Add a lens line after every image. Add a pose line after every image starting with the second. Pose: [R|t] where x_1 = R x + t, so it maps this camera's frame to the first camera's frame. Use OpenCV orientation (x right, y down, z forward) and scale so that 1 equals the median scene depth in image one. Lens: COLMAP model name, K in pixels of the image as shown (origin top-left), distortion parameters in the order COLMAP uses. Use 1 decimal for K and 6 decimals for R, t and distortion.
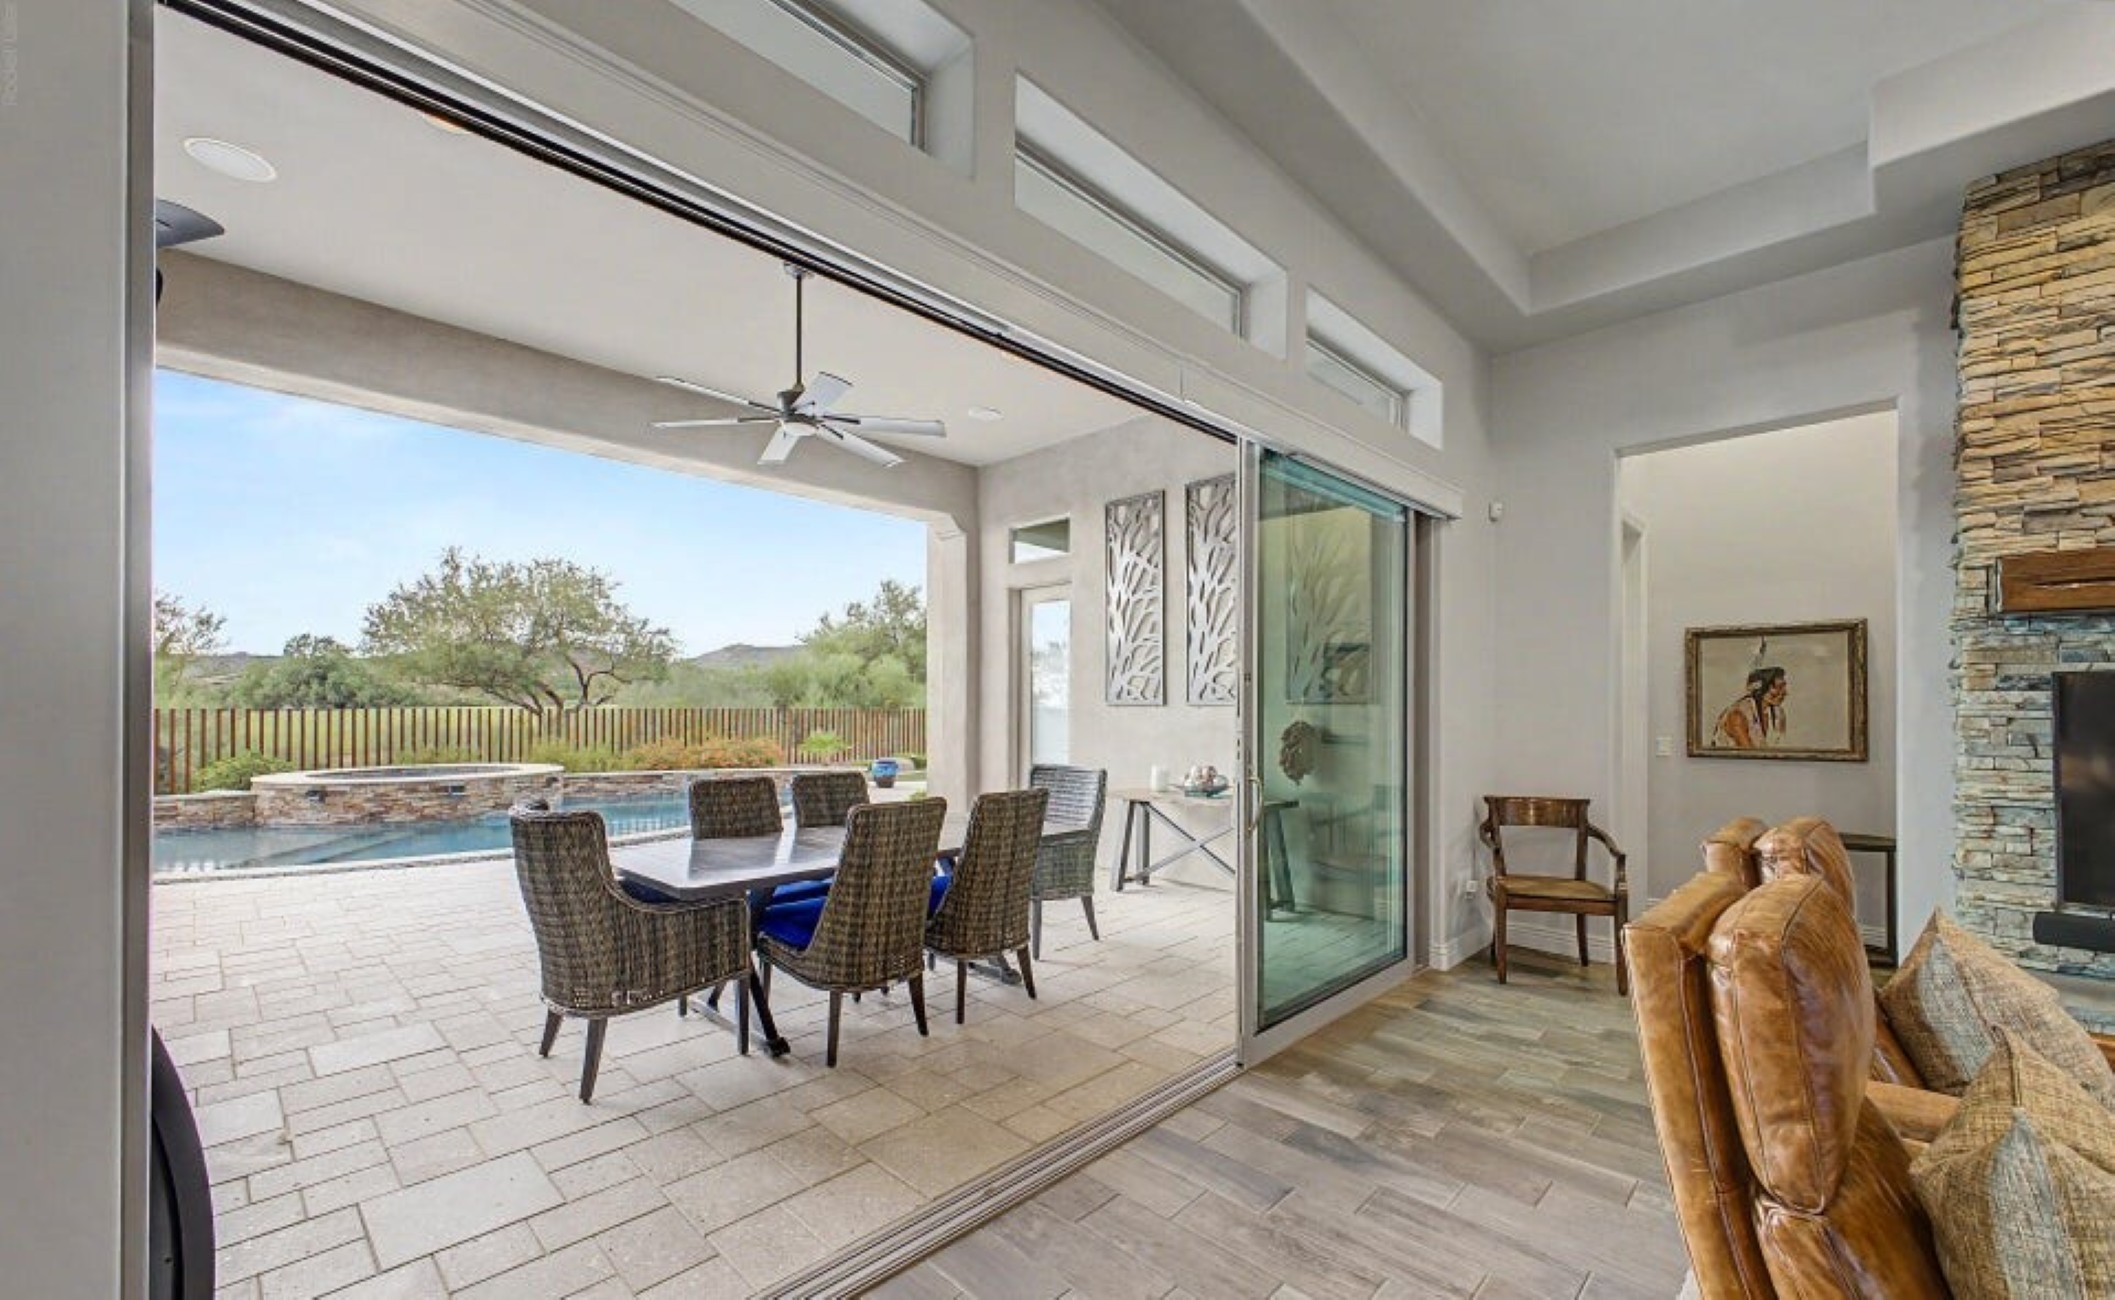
lens RADIAL K [[835.1, 0, 1056.8], [0, 835.1, 700.4], [0, 0, 1]] dist [0.008653, -0.000428]
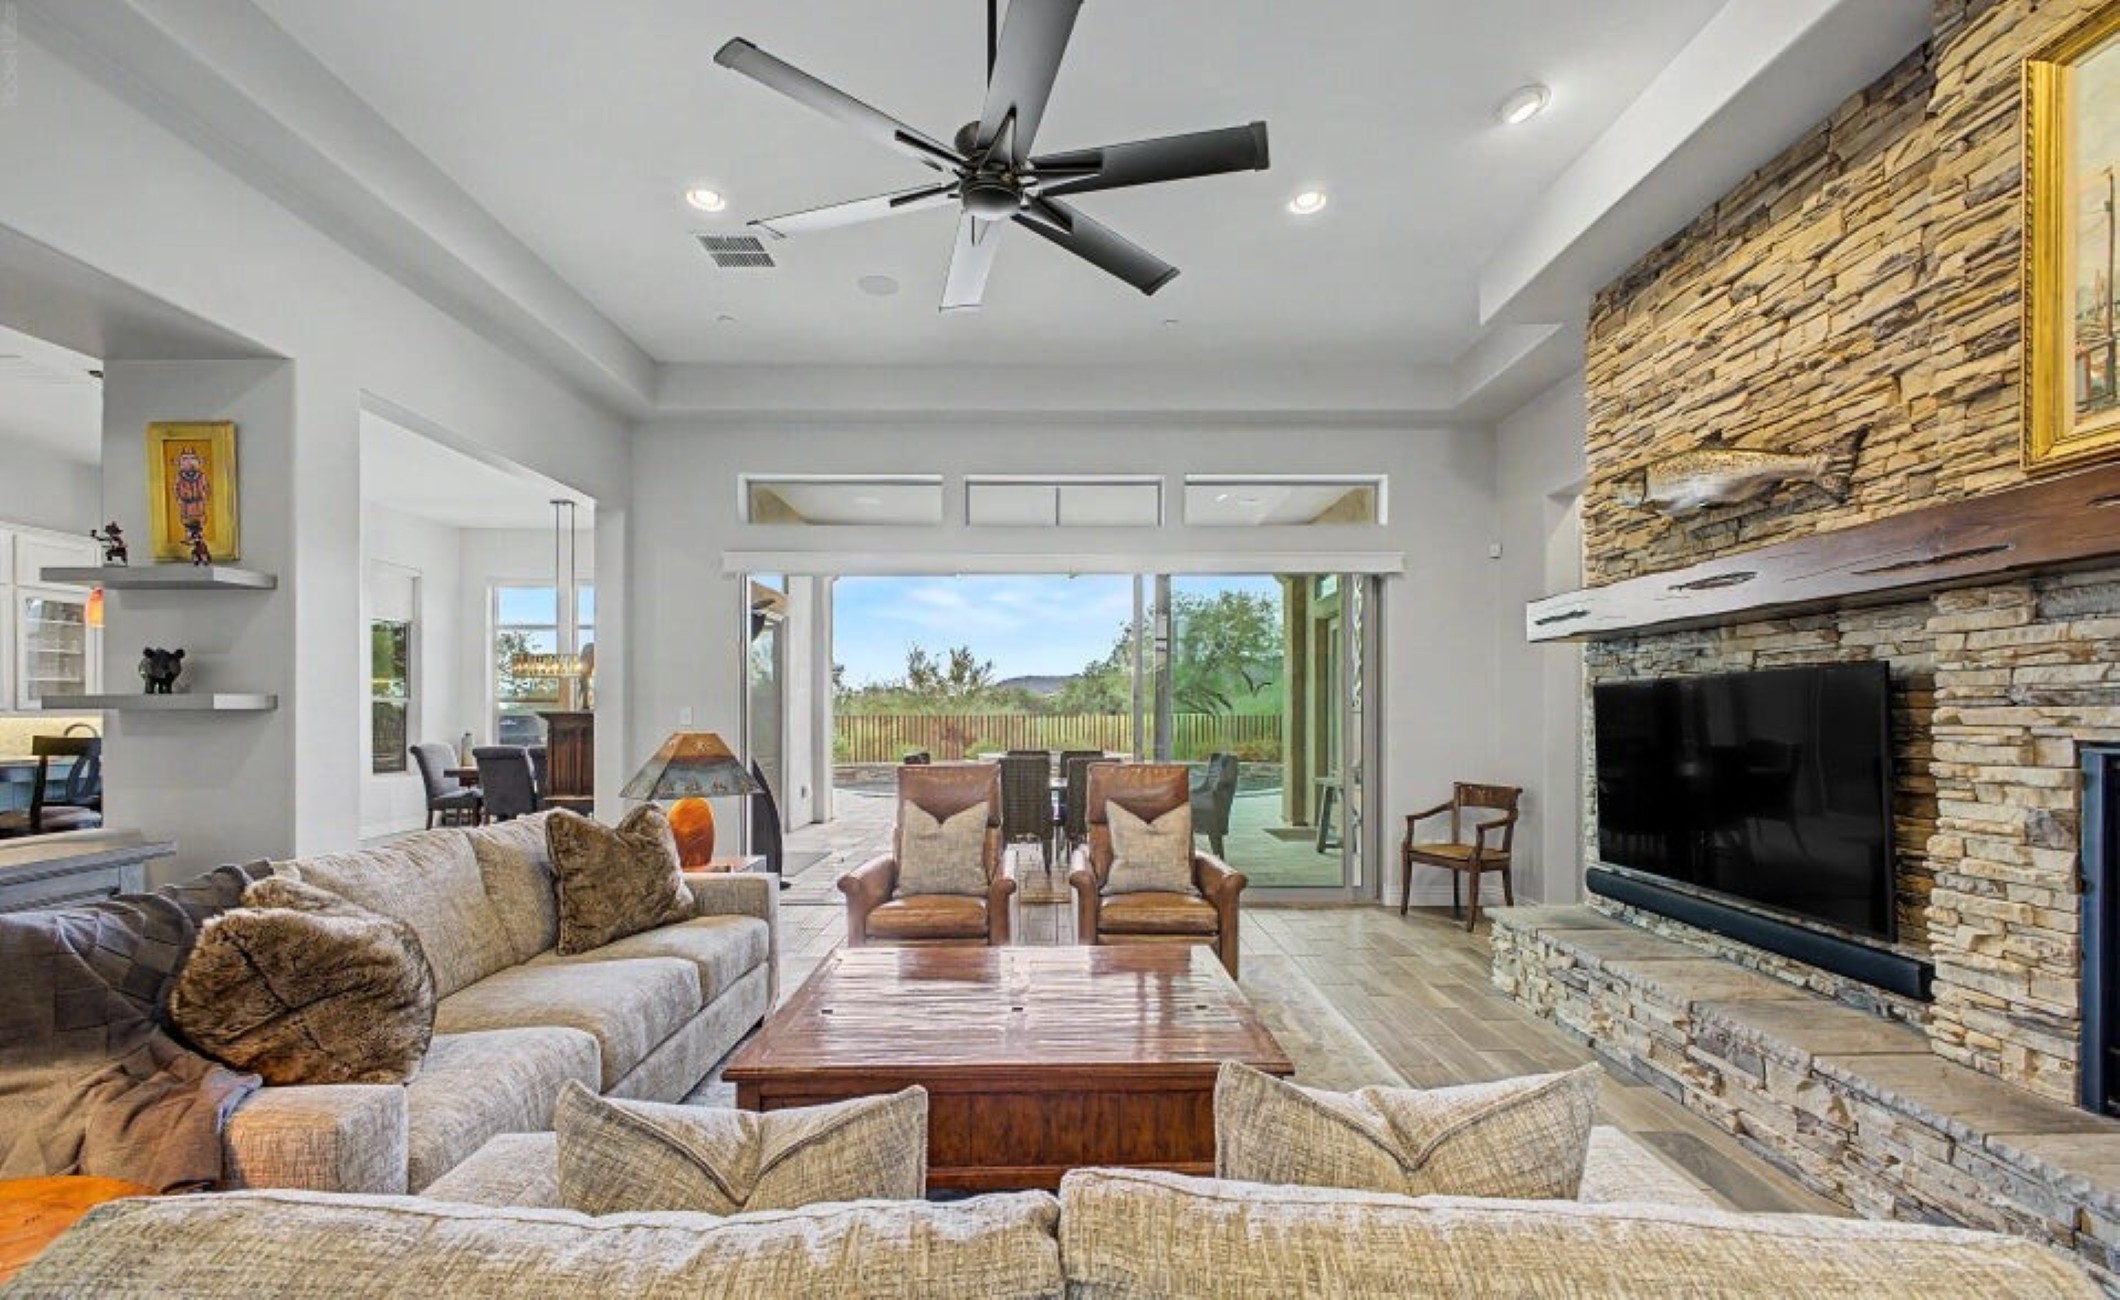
lens RADIAL K [[872.6, 0, 1053.5], [0, 872.6, 702.7], [0, 0, 1]] dist [-0.000400, -0.000039]
pose [[0.702117, -0.008999, -0.712005, 0.940473], [0.005510, 0.999959, -0.007205, -0.000282], [0.712040, 0.001136, 0.702138, -0.324799]]
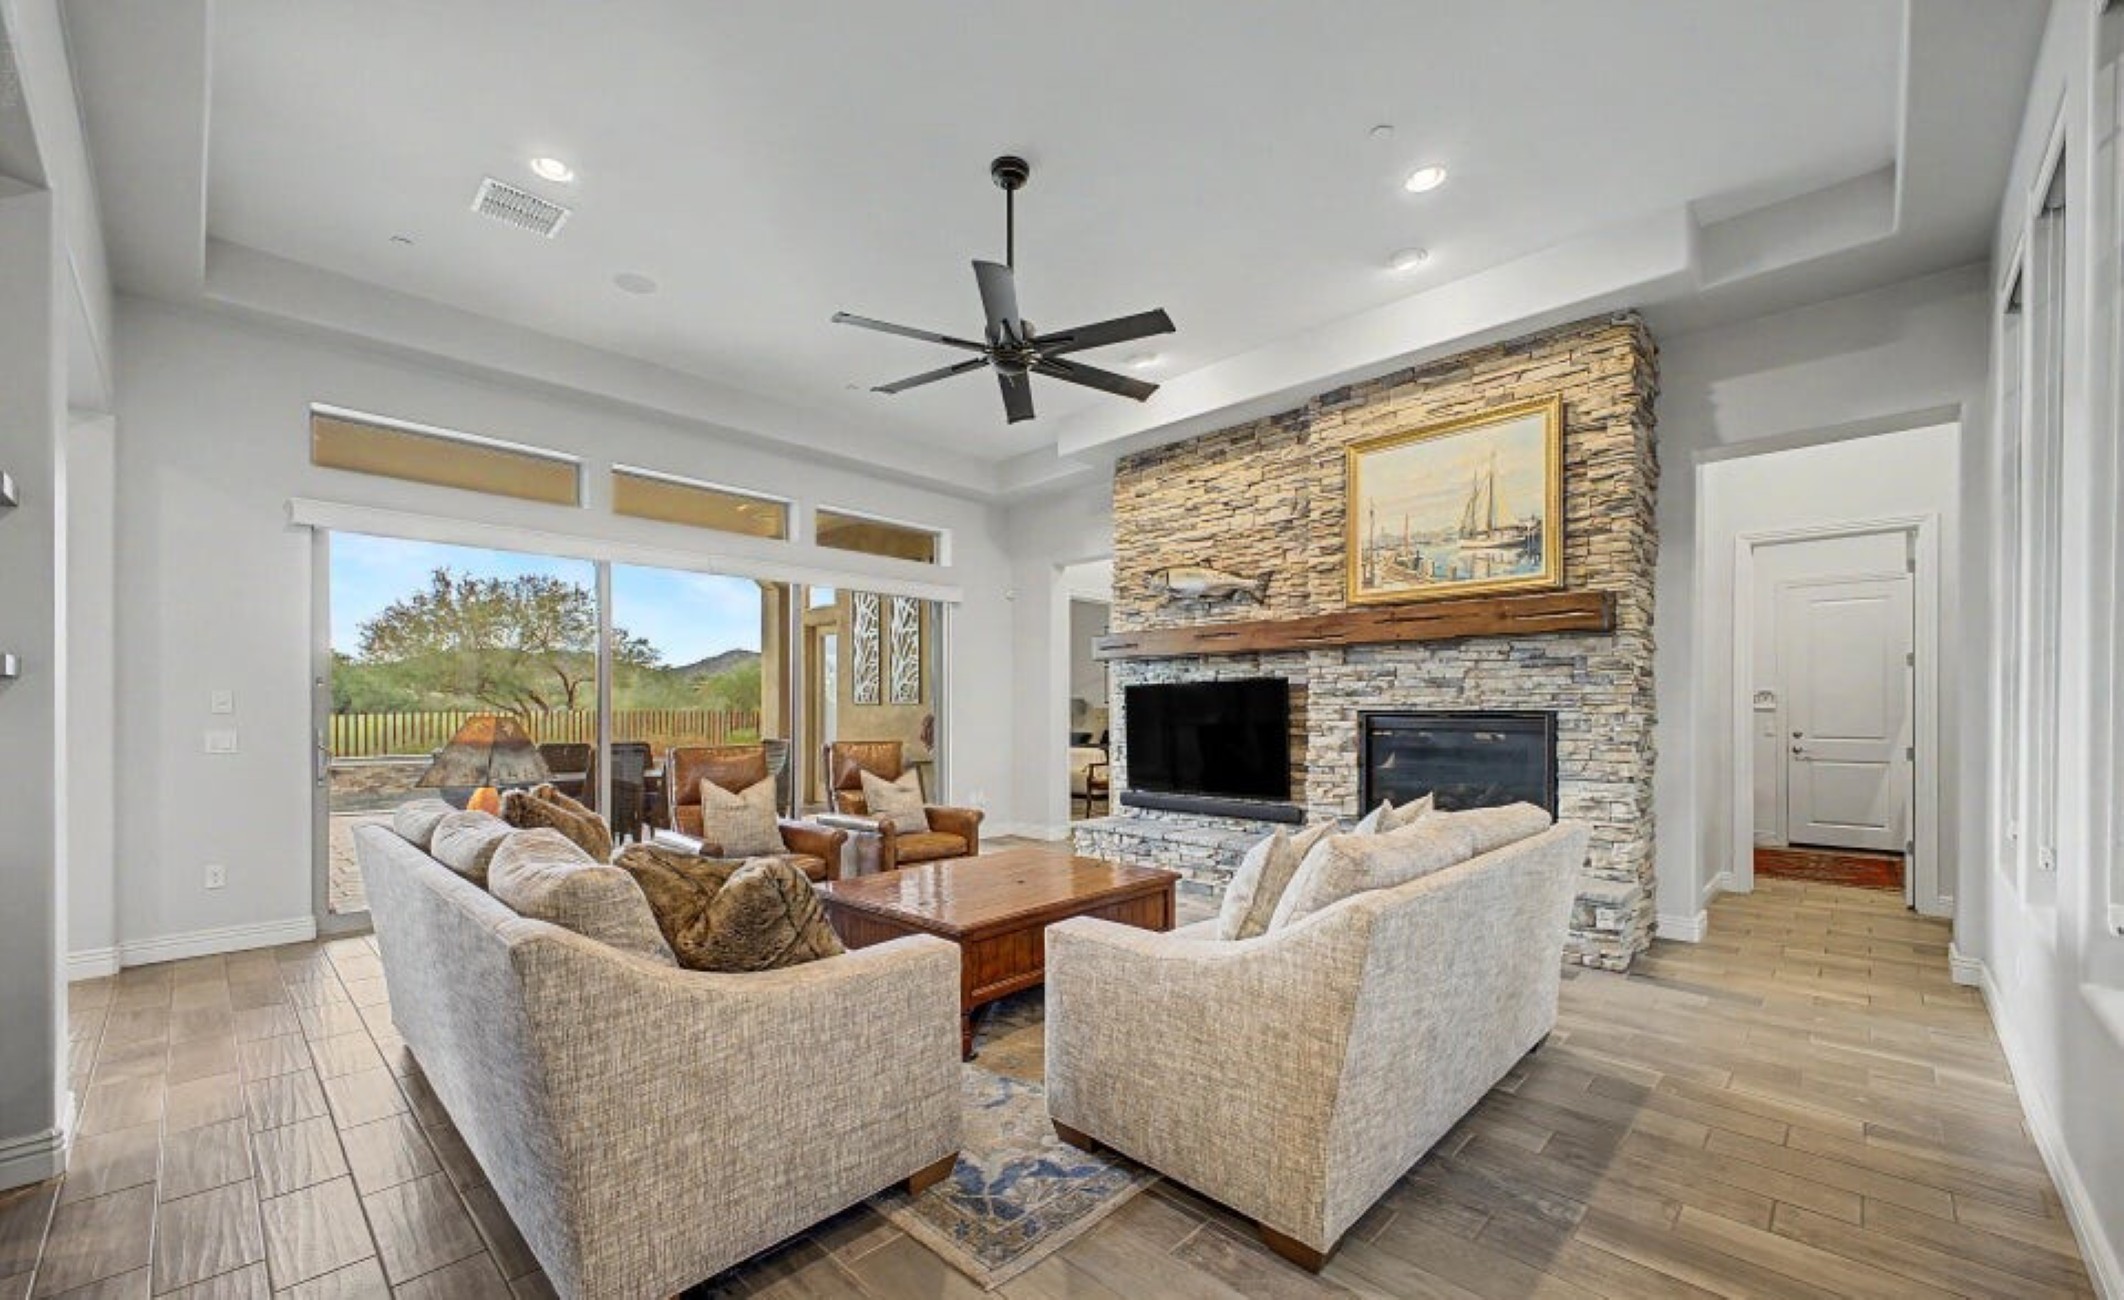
lens RADIAL K [[824.5, 0, 1064.0], [0, 824.5, 705.7], [0, 0, 1]] dist [0.015314, -0.000038]
pose [[0.999942, -0.001824, 0.010605, 0.602380], [0.001823, 0.999998, 0.000102, 0.011414], [-0.010605, -0.000083, 0.999944, -0.726985]]
